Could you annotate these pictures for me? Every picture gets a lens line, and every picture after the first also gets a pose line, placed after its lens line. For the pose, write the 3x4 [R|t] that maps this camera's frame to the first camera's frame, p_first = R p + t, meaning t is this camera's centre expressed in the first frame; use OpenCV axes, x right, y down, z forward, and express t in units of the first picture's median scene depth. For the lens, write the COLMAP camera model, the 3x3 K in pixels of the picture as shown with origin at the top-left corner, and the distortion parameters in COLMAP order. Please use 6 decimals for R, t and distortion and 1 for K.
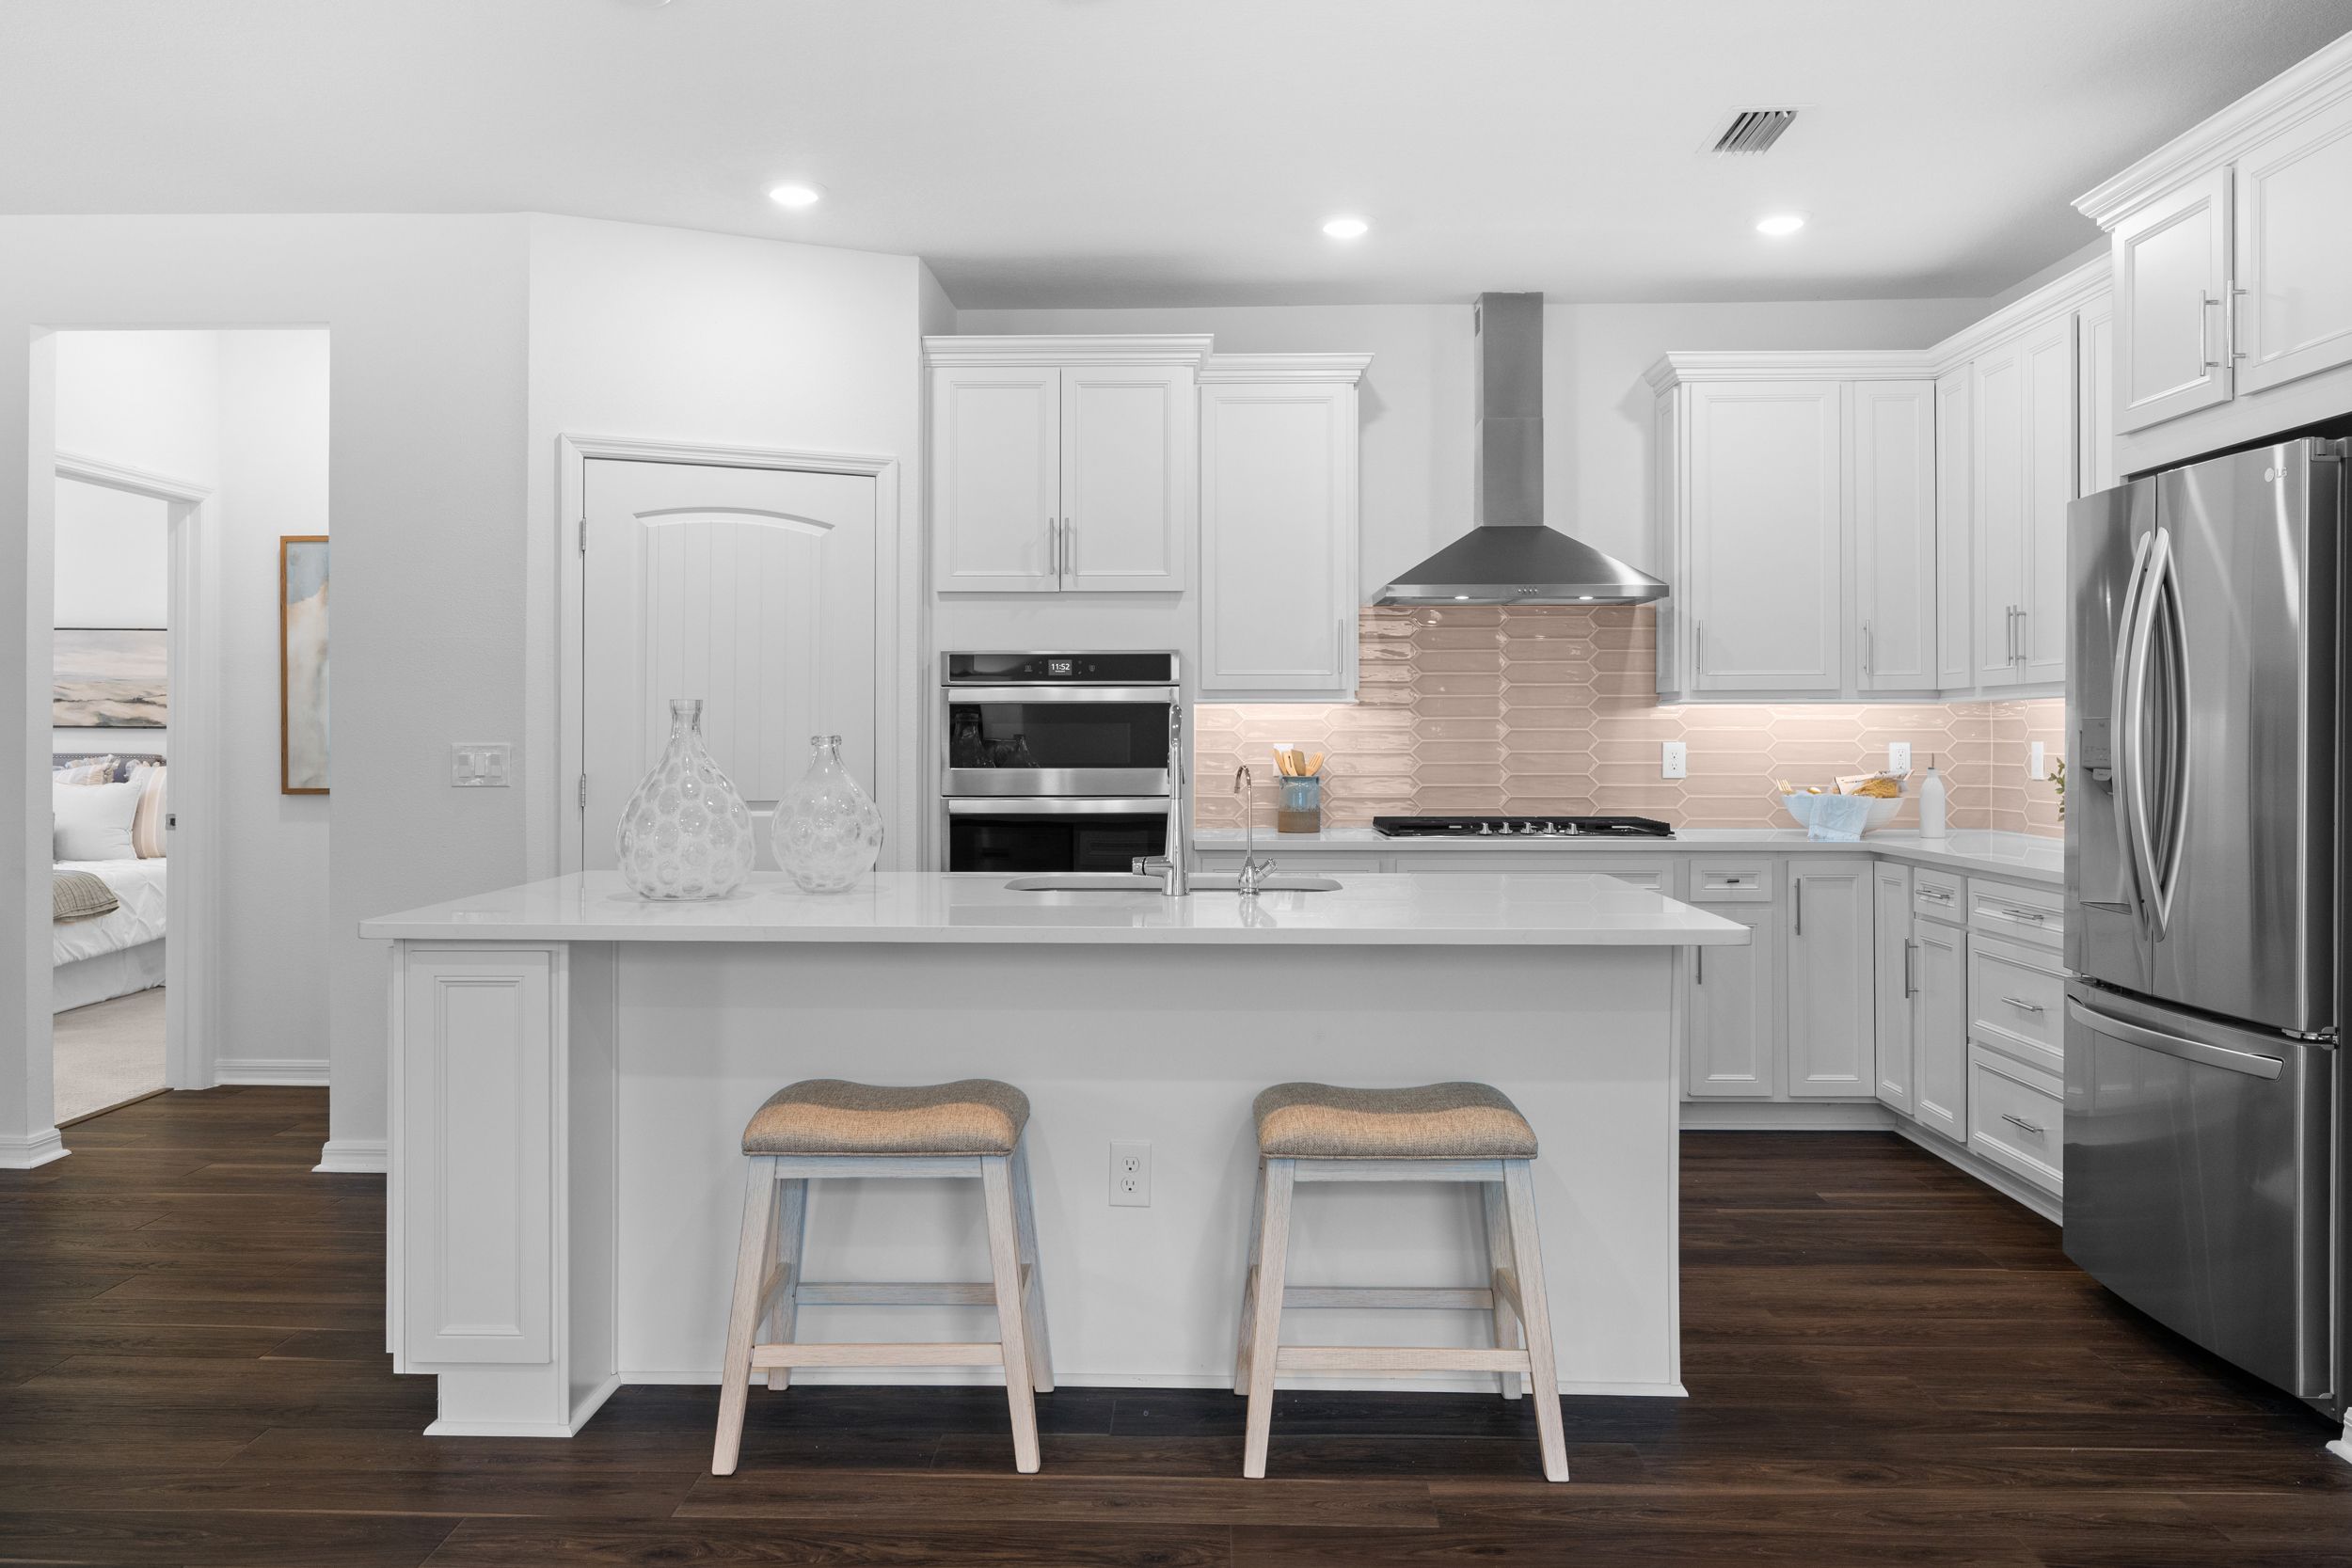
lens RADIAL K [[1808.3, 0, 1136.3], [0, 1808.3, 730.5], [0, 0, 1]] dist [0.005918, -0.002496]
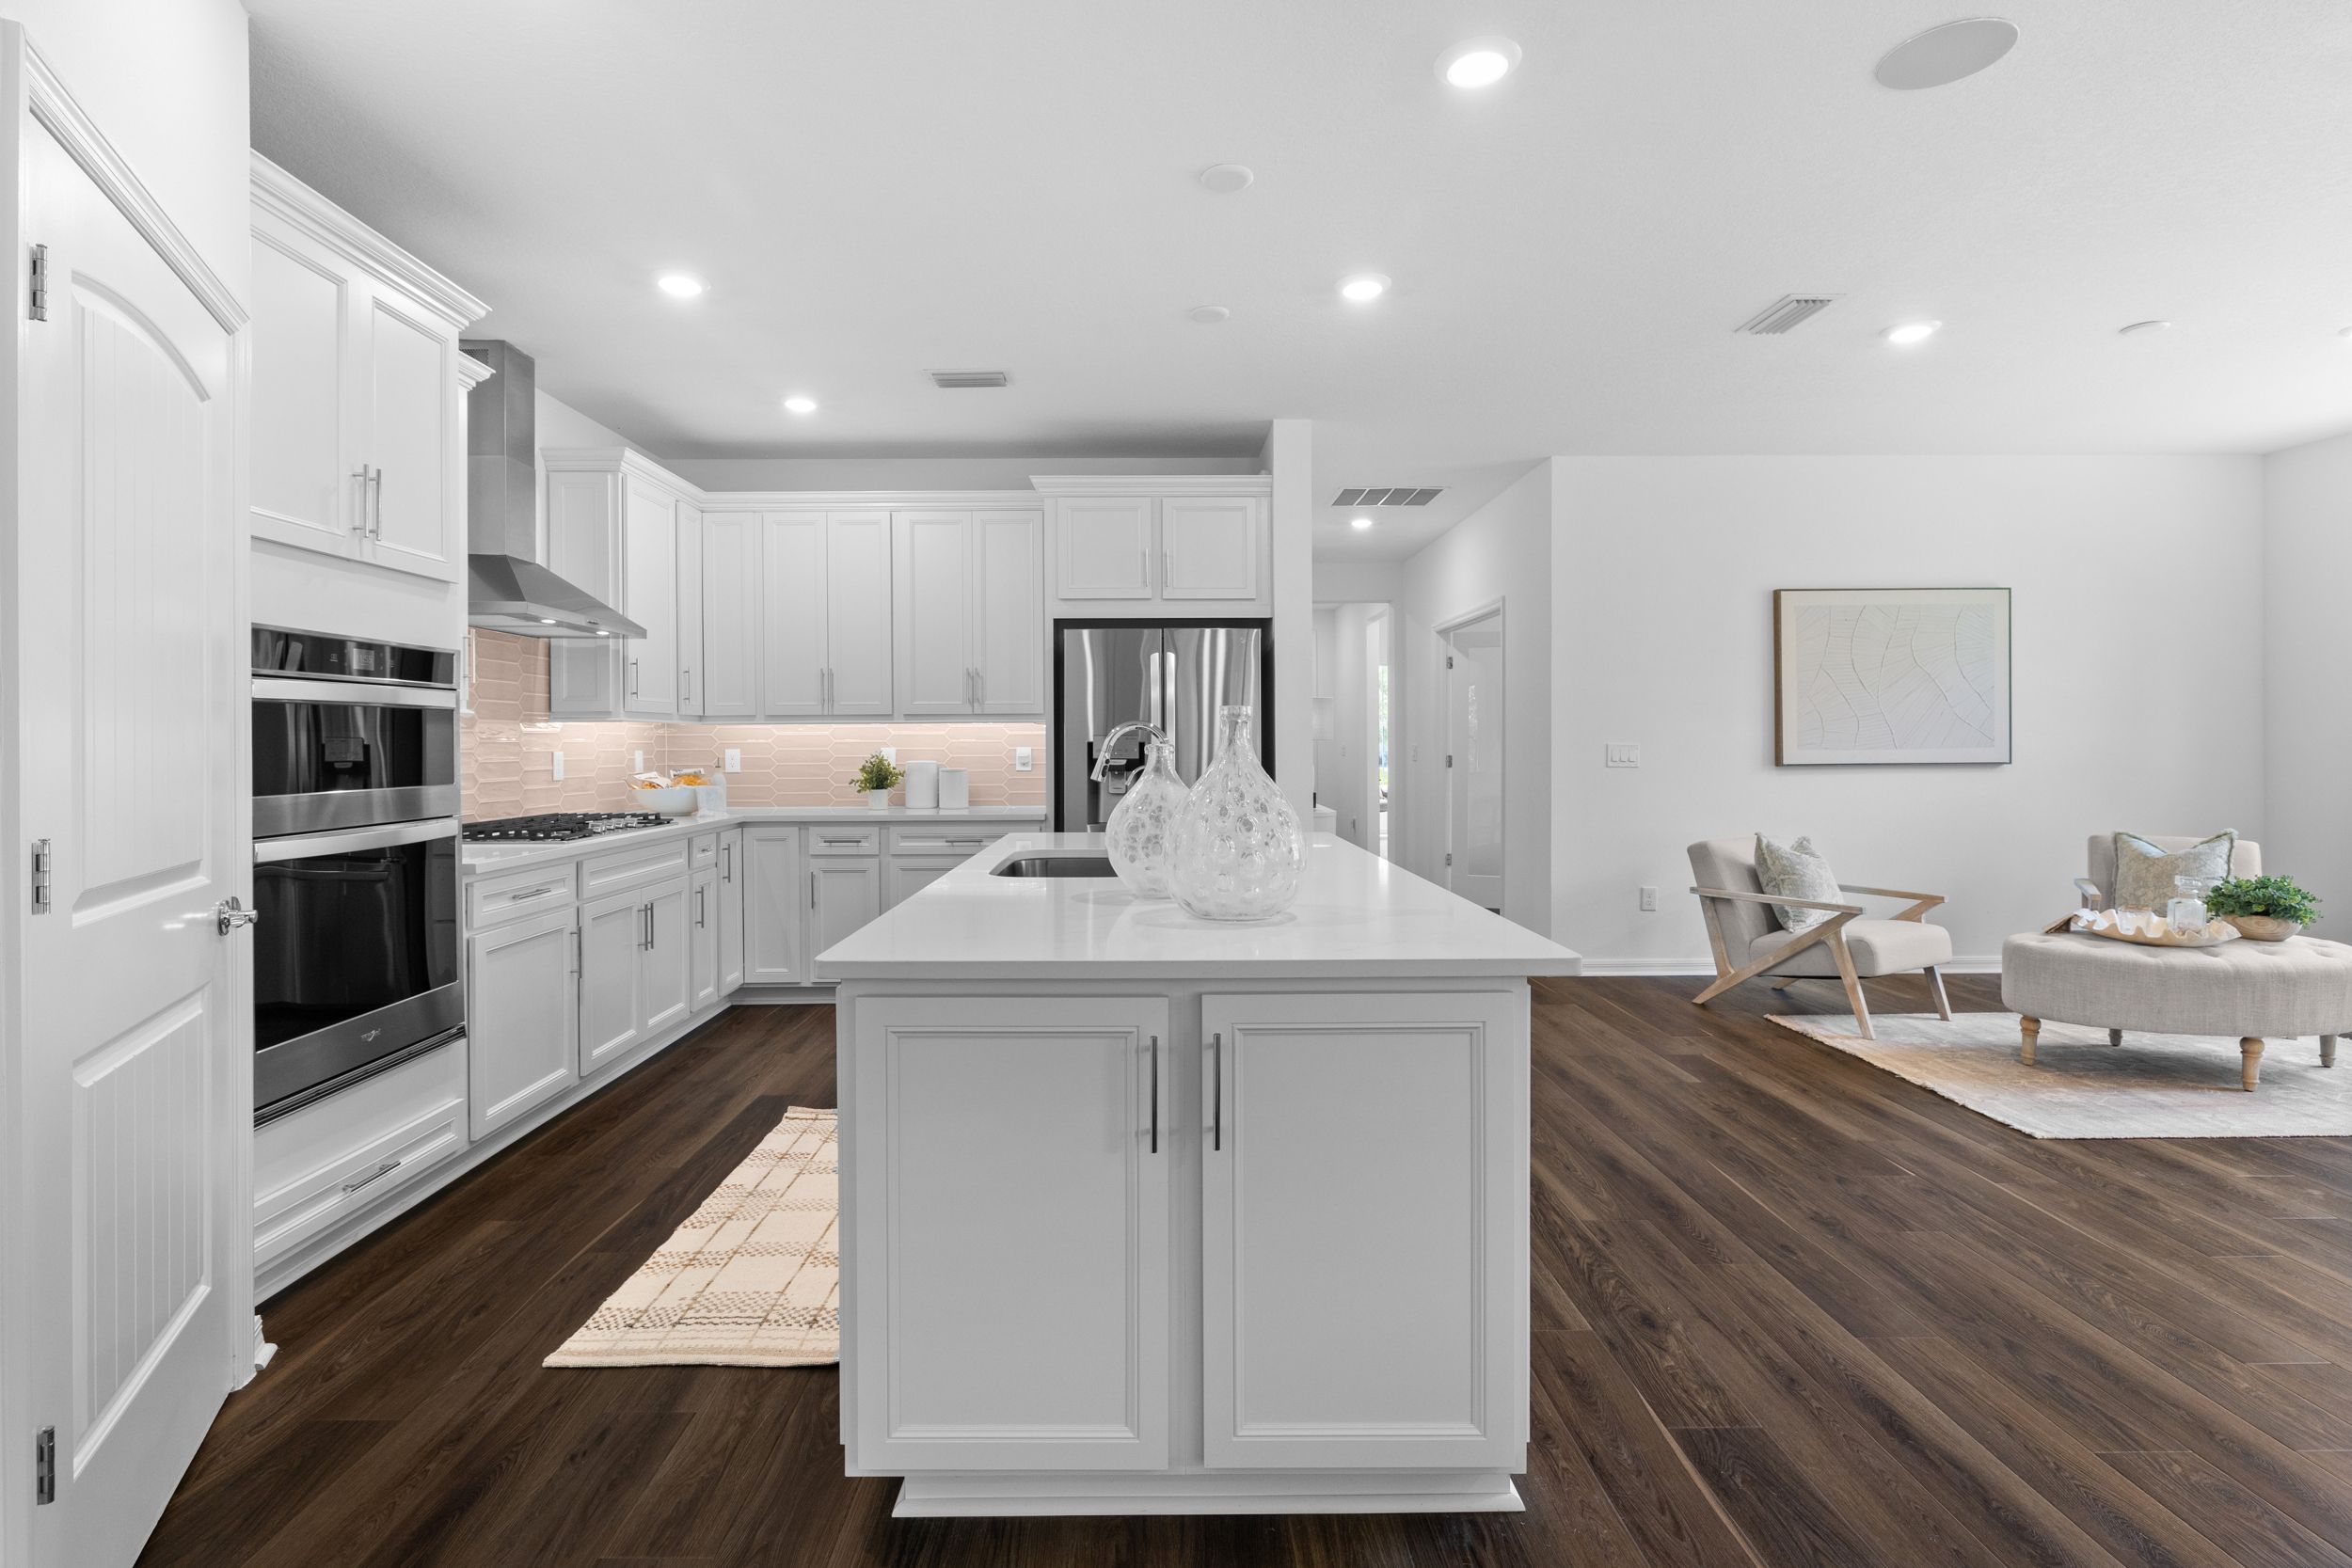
lens RADIAL K [[1122.4, 0, 1154.7], [0, 1122.4, 741.4], [0, 0, 1]] dist [-0.003909, -0.000234]
pose [[-0.042967, 0.000834, 0.999076, -0.537166], [0.002226, 0.999997, -0.000740, 0.001586], [-0.999074, 0.002193, -0.042968, 0.684873]]
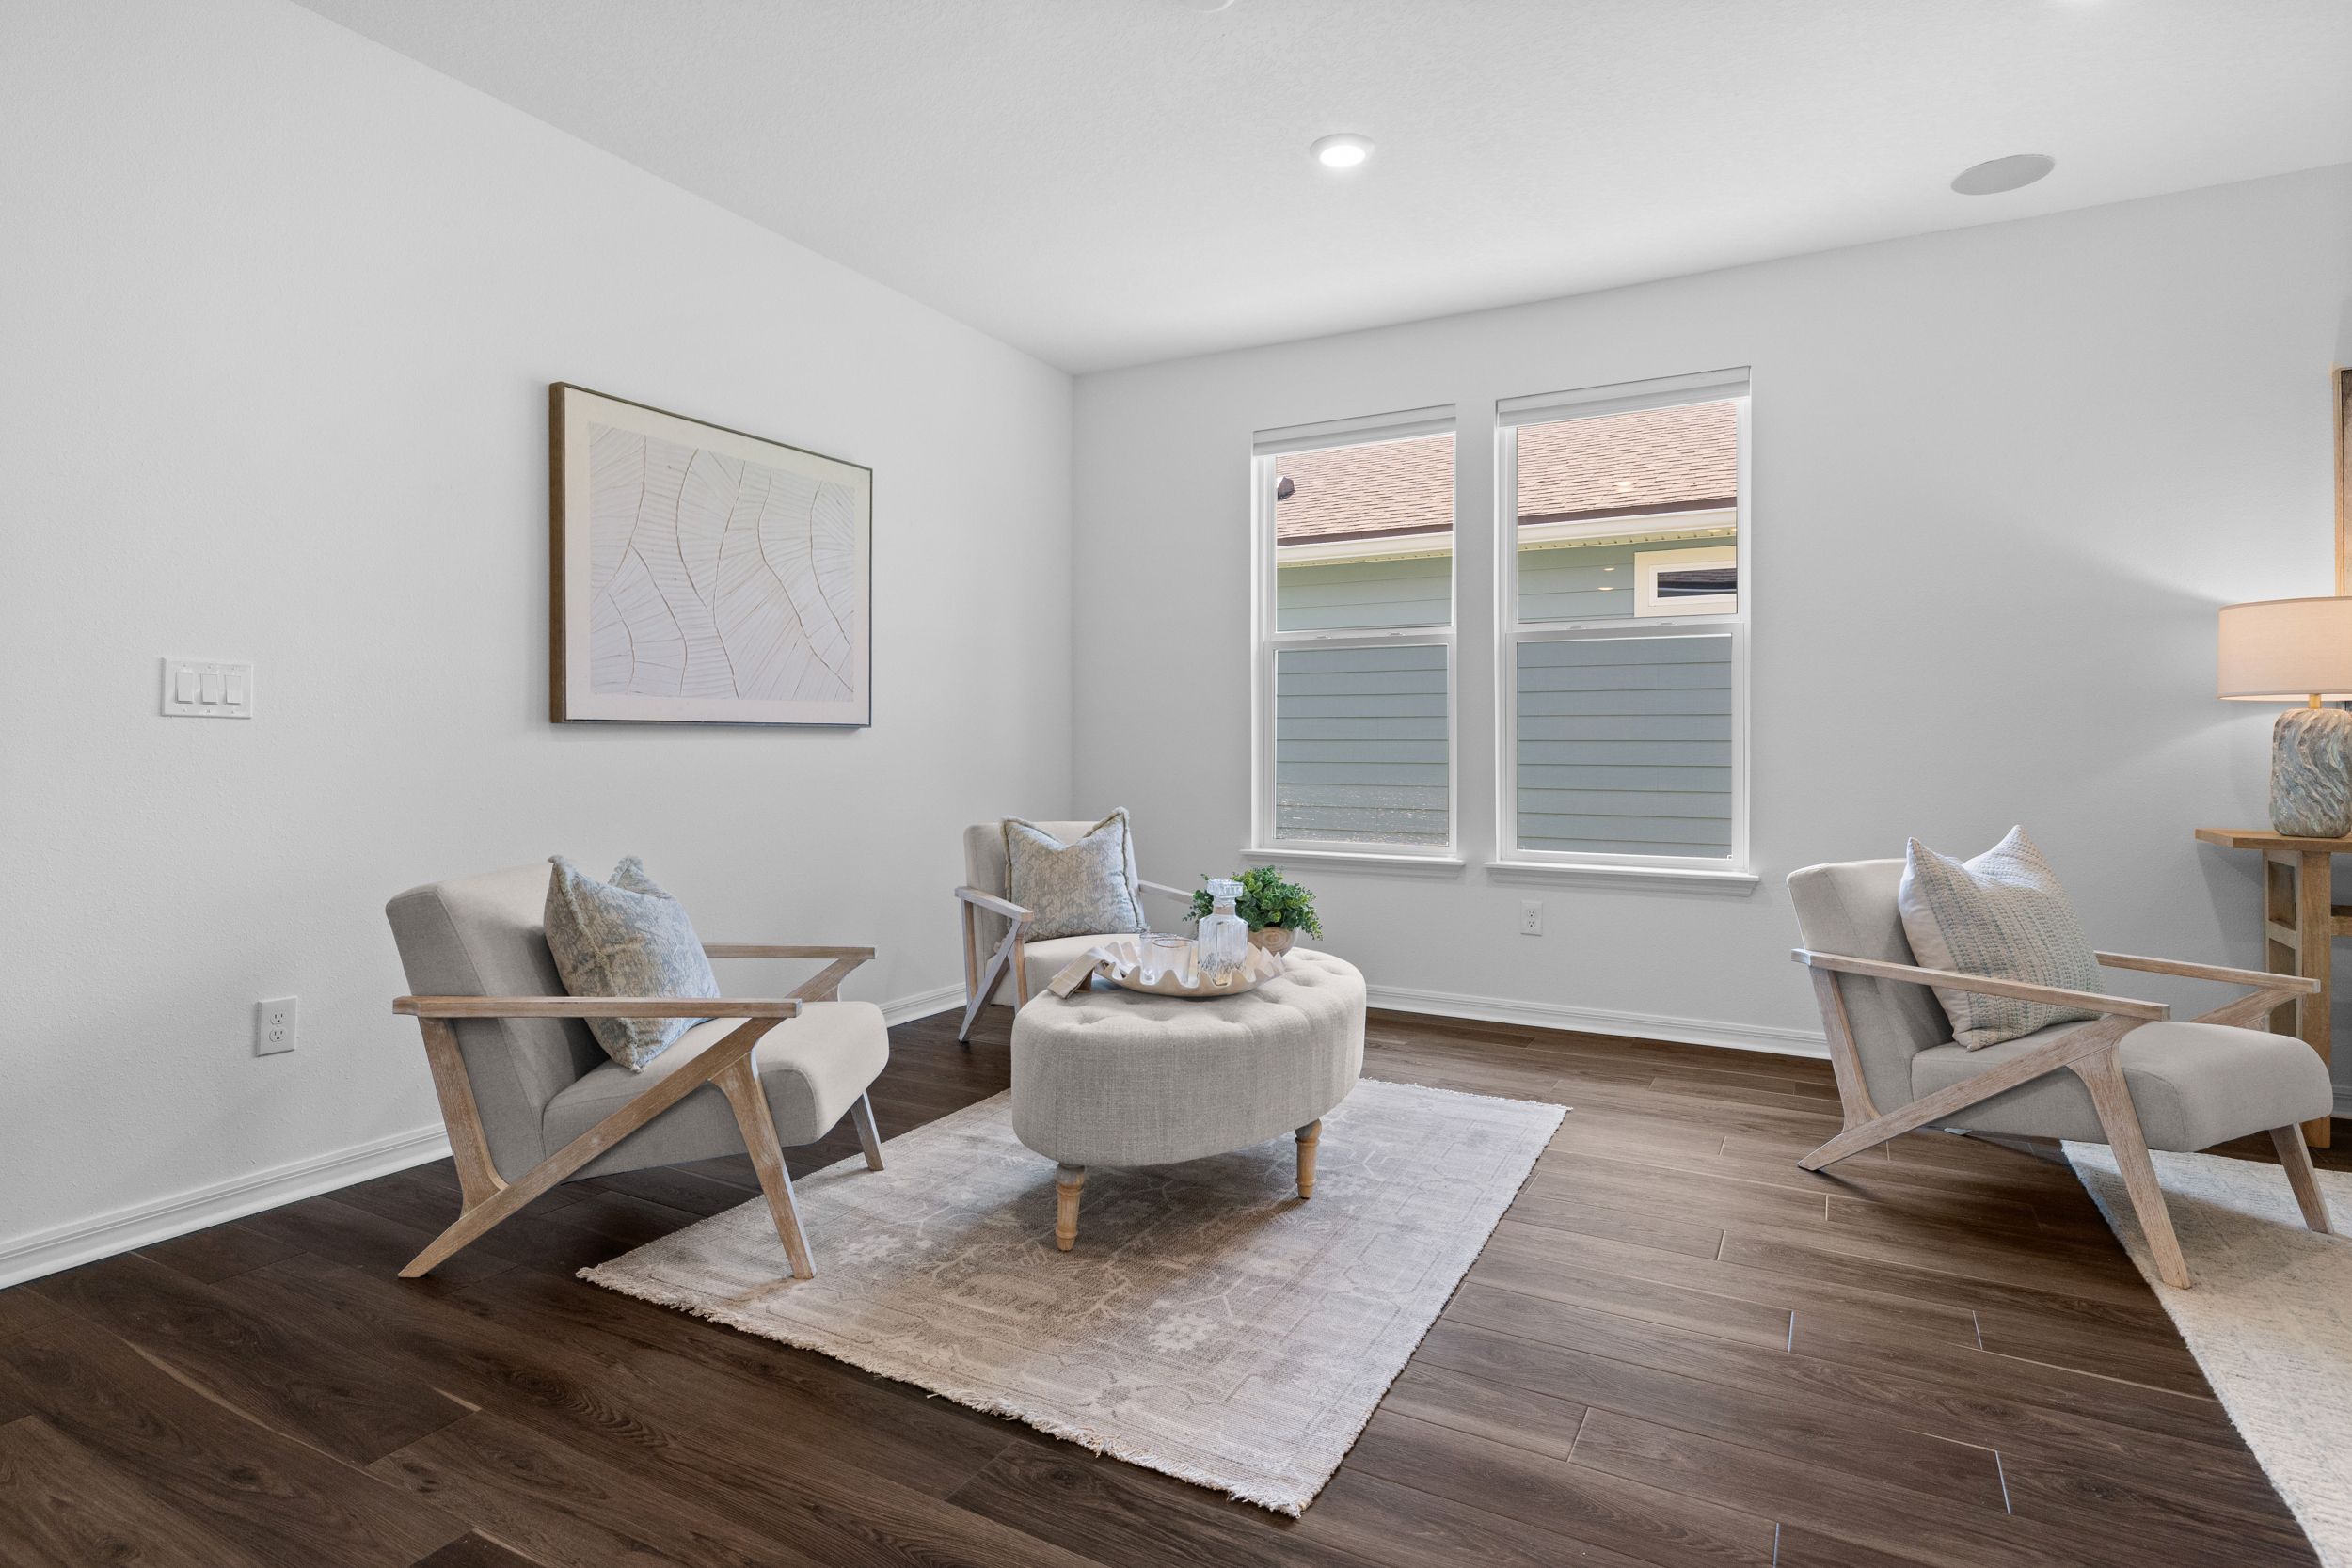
lens RADIAL K [[1213.5, 0, 1146.7], [0, 1213.5, 751.1], [0, 0, 1]] dist [-0.005318, 0.000295]
pose [[-0.888365, -0.008881, 0.459053, -0.047839], [-0.007303, 0.999960, 0.005214, 0.033383], [-0.459080, 0.001280, -0.888394, 0.452677]]
